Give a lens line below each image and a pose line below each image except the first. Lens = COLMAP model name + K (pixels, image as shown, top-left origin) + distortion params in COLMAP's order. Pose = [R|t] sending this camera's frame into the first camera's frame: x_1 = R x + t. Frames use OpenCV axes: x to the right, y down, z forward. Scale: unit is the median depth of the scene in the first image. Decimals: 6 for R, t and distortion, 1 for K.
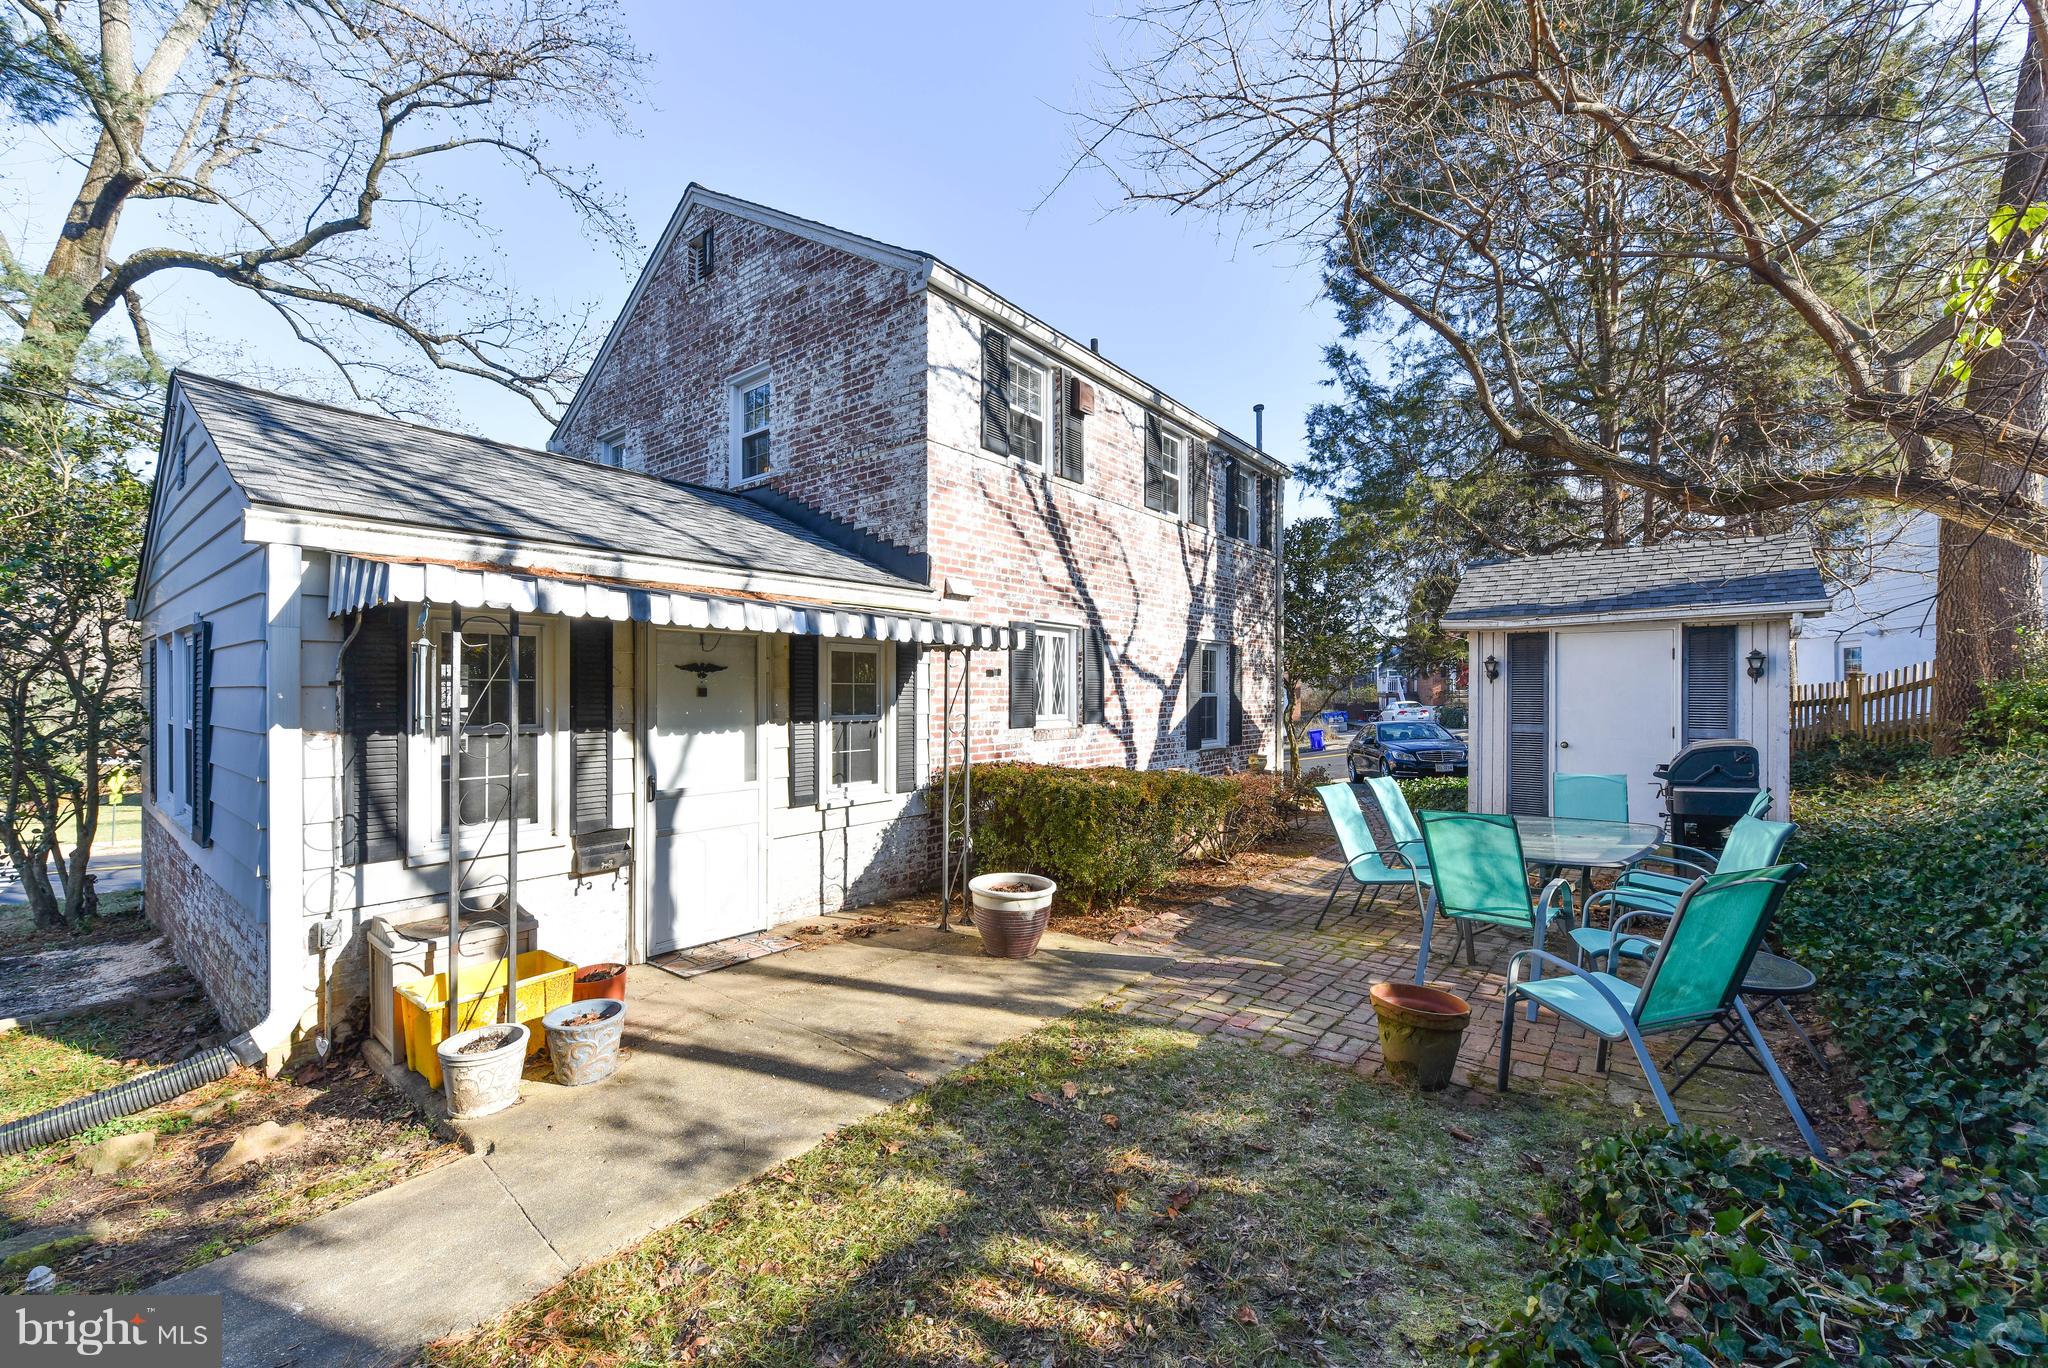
lens RADIAL K [[810.7, 0, 1022.3], [0, 810.7, 688.5], [0, 0, 1]] dist [0.001208, 0.000060]
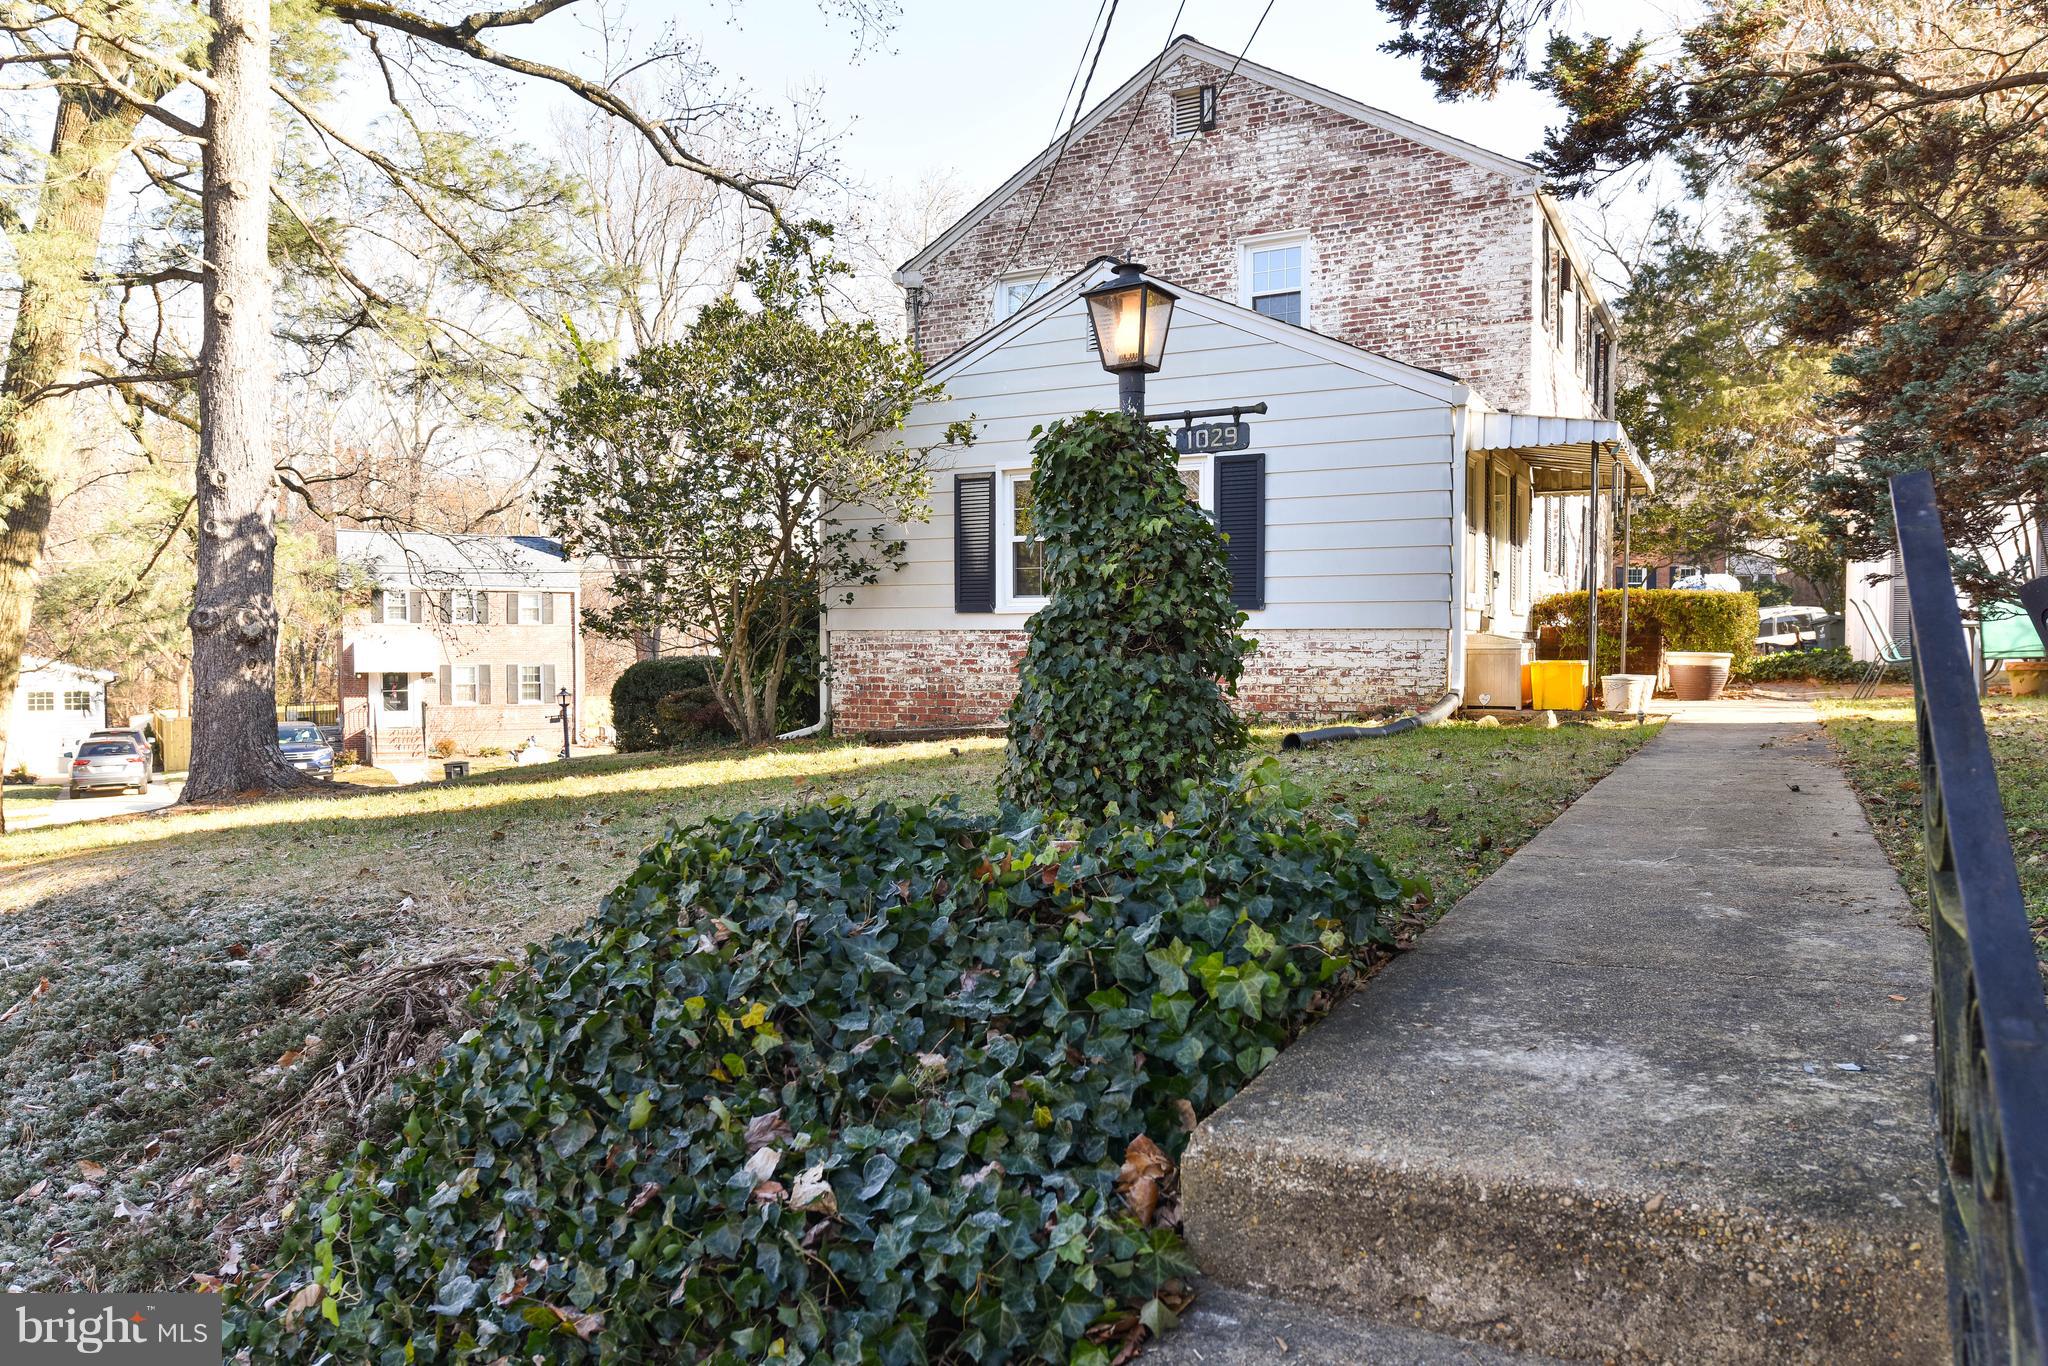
lens RADIAL K [[1429.8, 0, 1024.4], [0, 1429.8, 681.4], [0, 0, 1]] dist [-0.001775, -0.000310]
pose [[0.981476, -0.004902, 0.191521, -1.128584], [0.001191, 0.999809, 0.019483, 0.163810], [-0.191580, -0.018894, 0.981295, -0.840648]]
